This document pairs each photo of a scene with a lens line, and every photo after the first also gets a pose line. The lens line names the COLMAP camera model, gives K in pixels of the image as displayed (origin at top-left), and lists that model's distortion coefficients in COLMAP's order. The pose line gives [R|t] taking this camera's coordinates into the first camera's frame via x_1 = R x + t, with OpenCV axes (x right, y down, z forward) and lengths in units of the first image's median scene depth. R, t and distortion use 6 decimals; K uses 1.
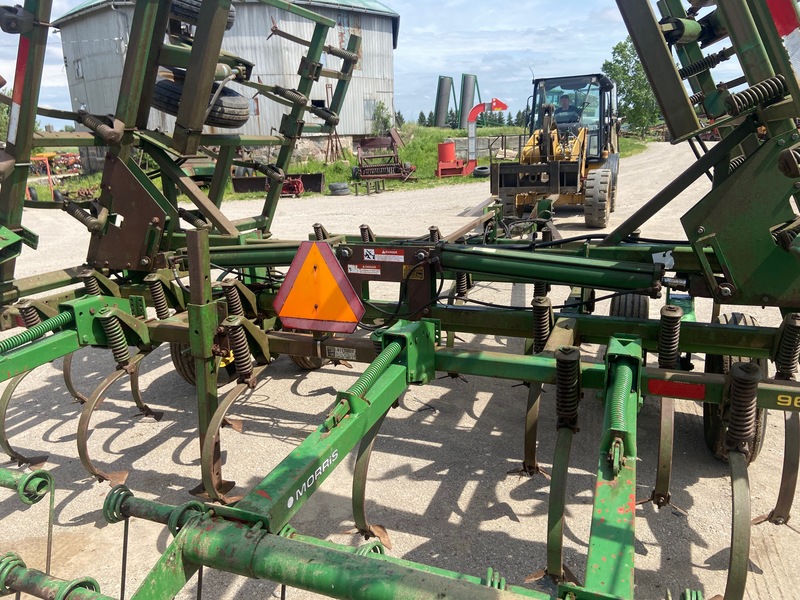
lens RADIAL K [[600.4, 0, 400.6], [0, 600.4, 301.9], [0, 0, 1]] dist [0.097098, -0.107947]
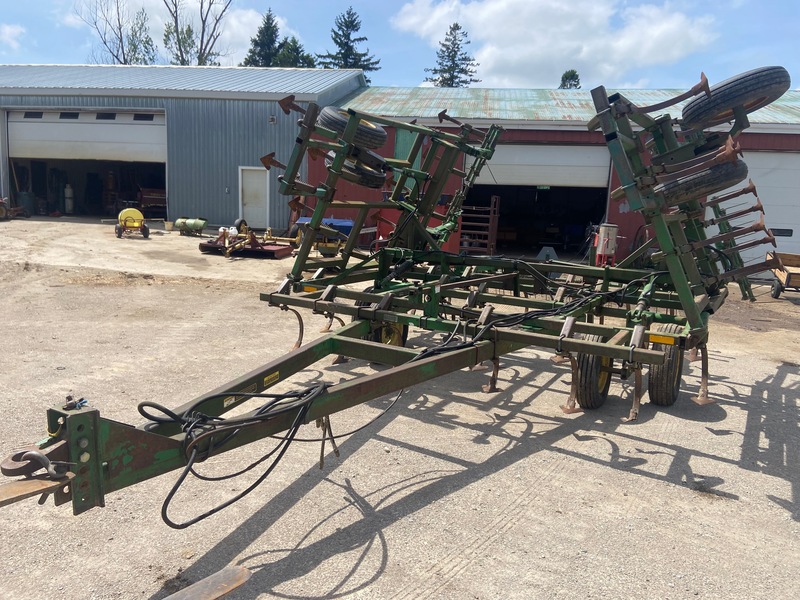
lens RADIAL K [[600.4, 0, 399.4], [0, 600.4, 296.7], [0, 0, 1]] dist [0.097098, -0.107947]
pose [[-0.983996, -0.041009, 0.173410, 0.038631], [0.030030, 0.921074, 0.388227, -0.698382], [-0.175644, 0.387221, -0.905102, 2.591849]]
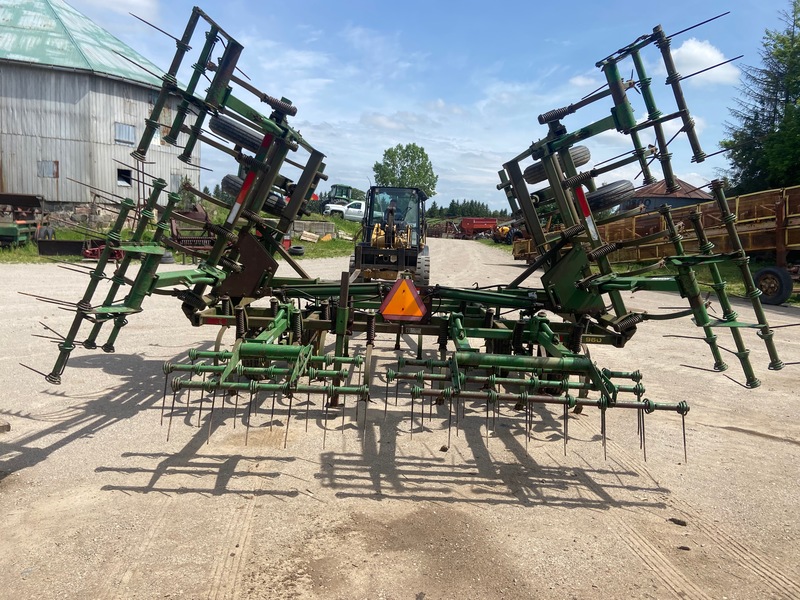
lens RADIAL K [[600.4, 0, 401.8], [0, 600.4, 297.9], [0, 0, 1]] dist [0.097098, -0.107947]
pose [[0.931401, 0.035873, 0.362222, -0.615968], [0.013580, 0.991014, -0.133065, 0.169647], [-0.363741, 0.128856, 0.922545, -0.672283]]
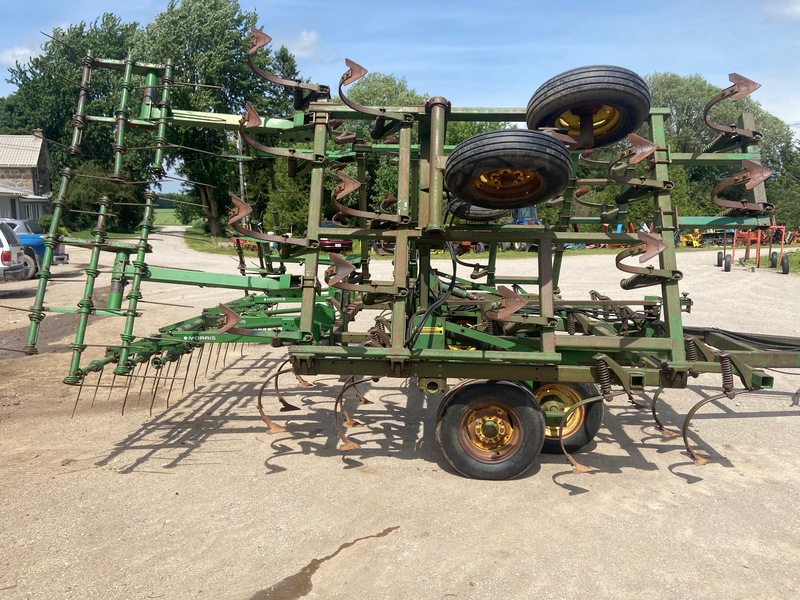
lens RADIAL K [[600.4, 0, 400.3], [0, 600.4, 299.9], [0, 0, 1]] dist [0.097098, -0.107947]
pose [[0.319235, 0.171263, -0.932072, 1.434470], [-0.250247, 0.963859, 0.091394, -0.170336], [0.914038, 0.204073, 0.350555, 0.245323]]
